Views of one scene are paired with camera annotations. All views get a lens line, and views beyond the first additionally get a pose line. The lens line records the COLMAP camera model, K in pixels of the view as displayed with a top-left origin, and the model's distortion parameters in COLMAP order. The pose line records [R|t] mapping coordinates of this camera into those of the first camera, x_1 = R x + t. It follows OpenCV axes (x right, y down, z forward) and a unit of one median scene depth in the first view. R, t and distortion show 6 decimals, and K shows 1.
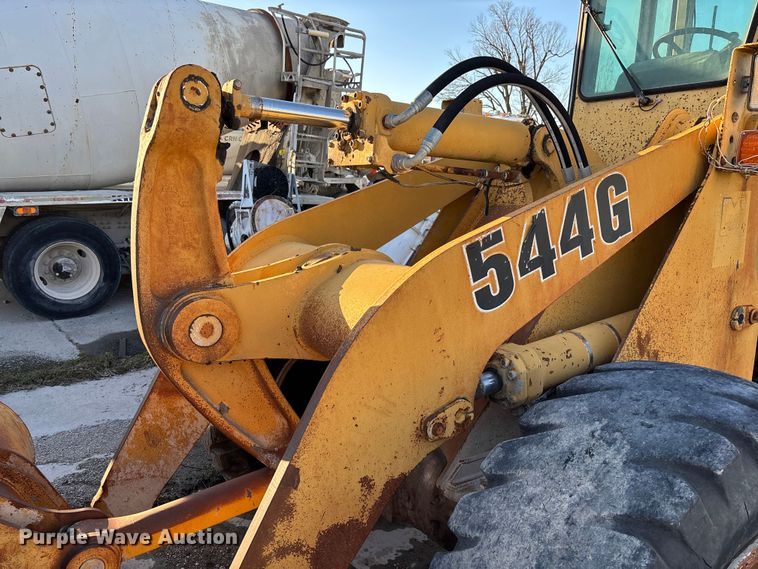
lens RADIAL K [[577.7, 0, 368.9], [0, 577.7, 287.6], [0, 0, 1]] dist [0.032994, -0.029980]
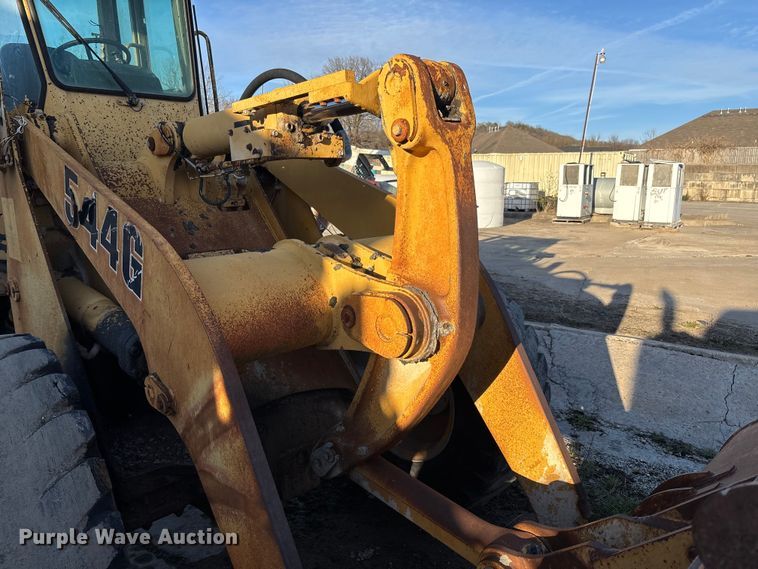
lens RADIAL K [[574.1, 0, 382.7], [0, 574.1, 286.6], [0, 0, 1]] dist [0.041157, -0.042534]
pose [[-0.208300, -0.198075, 0.957798, -1.078621], [0.186099, 0.953362, 0.237630, -0.215583], [-0.960197, 0.227743, -0.161724, 1.107445]]
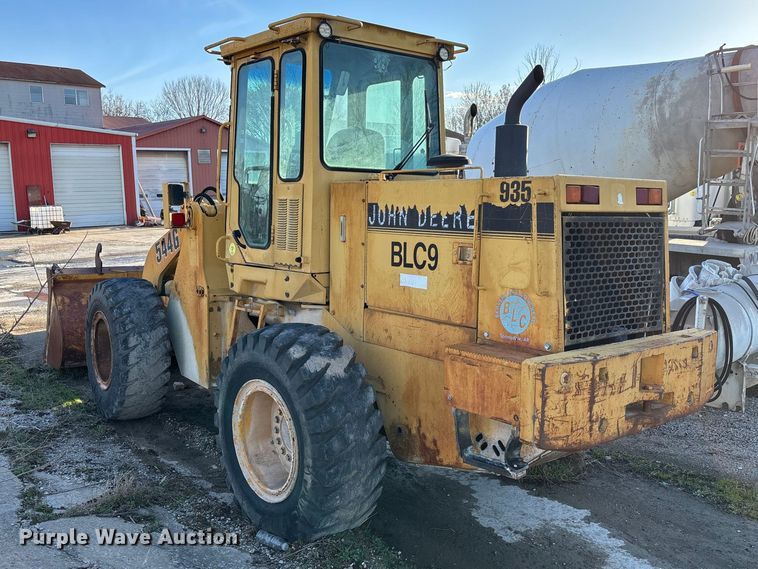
lens RADIAL K [[735.7, 0, 384.3], [0, 735.7, 281.8], [0, 0, 1]] dist [0.033307, 0.000000]
pose [[0.066944, 0.099570, -0.992776, 4.044664], [-0.191771, 0.977741, 0.085130, -0.420431], [0.979154, 0.184686, 0.084549, 1.661070]]
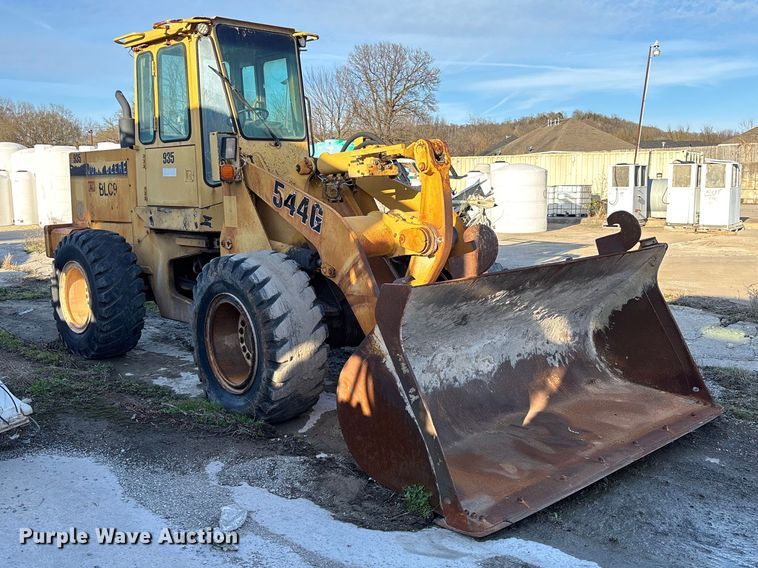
lens RADIAL K [[721.4, 0, 380.4], [0, 721.4, 271.5], [0, 0, 1]] dist [0.038267, 0.000000]
pose [[-0.155850, -0.134516, 0.978579, -2.927965], [0.203294, 0.965108, 0.165041, -0.323809], [-0.966635, 0.224661, -0.123065, 1.473267]]
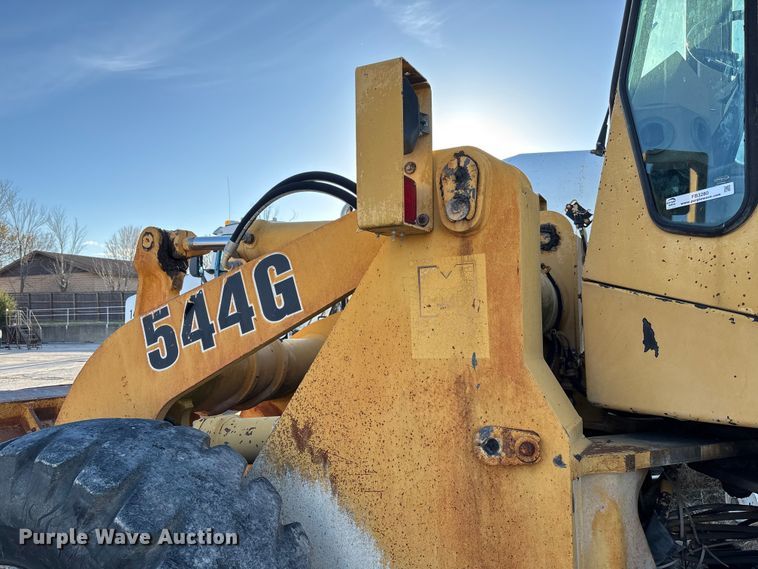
lens RADIAL K [[574.1, 0, 381.0], [0, 574.1, 292.8], [0, 0, 1]] dist [0.041157, -0.042534]
pose [[0.522977, -0.072171, -0.849286, 1.278260], [-0.145257, 0.974286, -0.172240, 0.018327], [0.839878, 0.213442, 0.499046, 0.610189]]
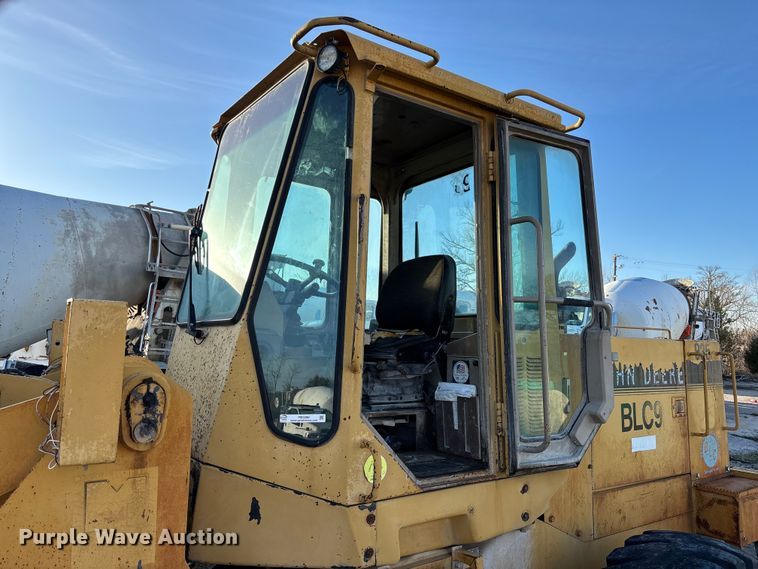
lens RADIAL K [[574.1, 0, 377.9], [0, 574.1, 291.7], [0, 0, 1]] dist [0.041157, -0.042534]
pose [[0.999889, 0.009393, -0.011548, 1.047800], [-0.012210, 0.961288, -0.275276, -0.198804], [0.008516, 0.275387, 0.961296, 0.195056]]
